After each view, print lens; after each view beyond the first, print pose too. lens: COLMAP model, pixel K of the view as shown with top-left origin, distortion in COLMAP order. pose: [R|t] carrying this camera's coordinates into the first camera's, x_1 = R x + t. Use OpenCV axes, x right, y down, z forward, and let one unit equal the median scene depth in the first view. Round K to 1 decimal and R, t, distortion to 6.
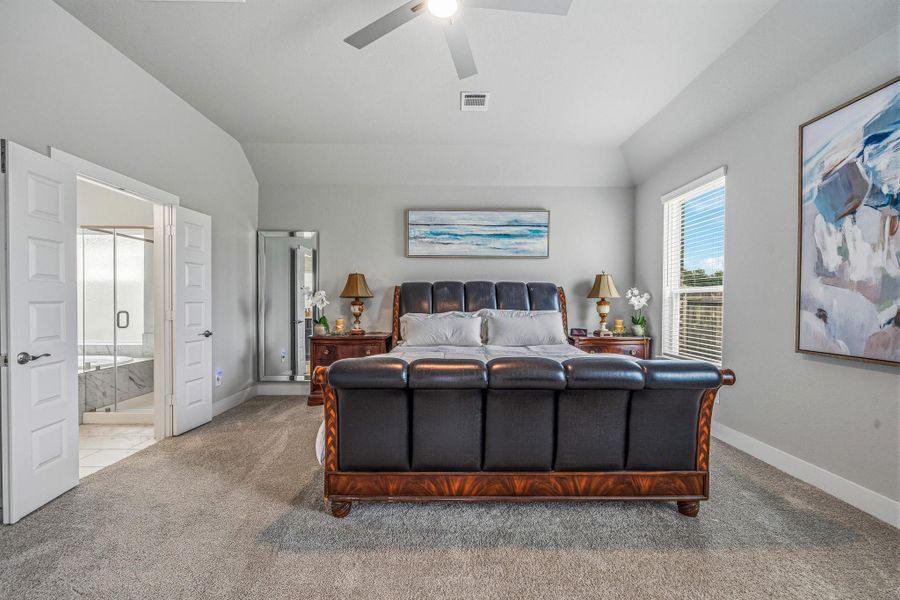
lens RADIAL K [[352.0, 0, 451.5], [0, 352.0, 306.2], [0, 0, 1]] dist [-0.001777, 0.000144]
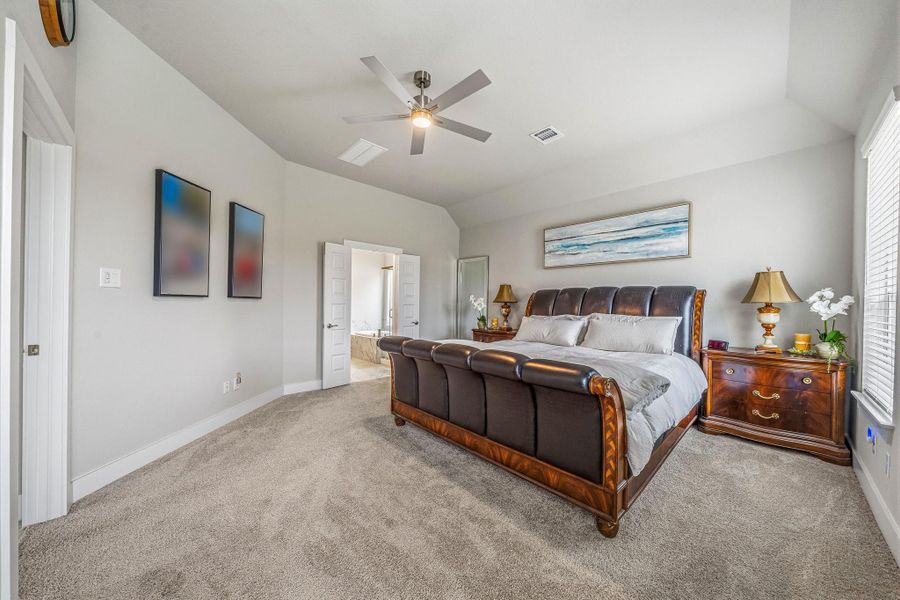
lens RADIAL K [[305.2, 0, 445.5], [0, 305.2, 303.4], [0, 0, 1]] dist [-0.006942, 0.000319]
pose [[0.673942, 0.002371, -0.738780, 0.435984], [-0.019592, 0.999701, -0.014664, 0.000070], [0.738524, 0.024357, 0.673787, 0.056283]]
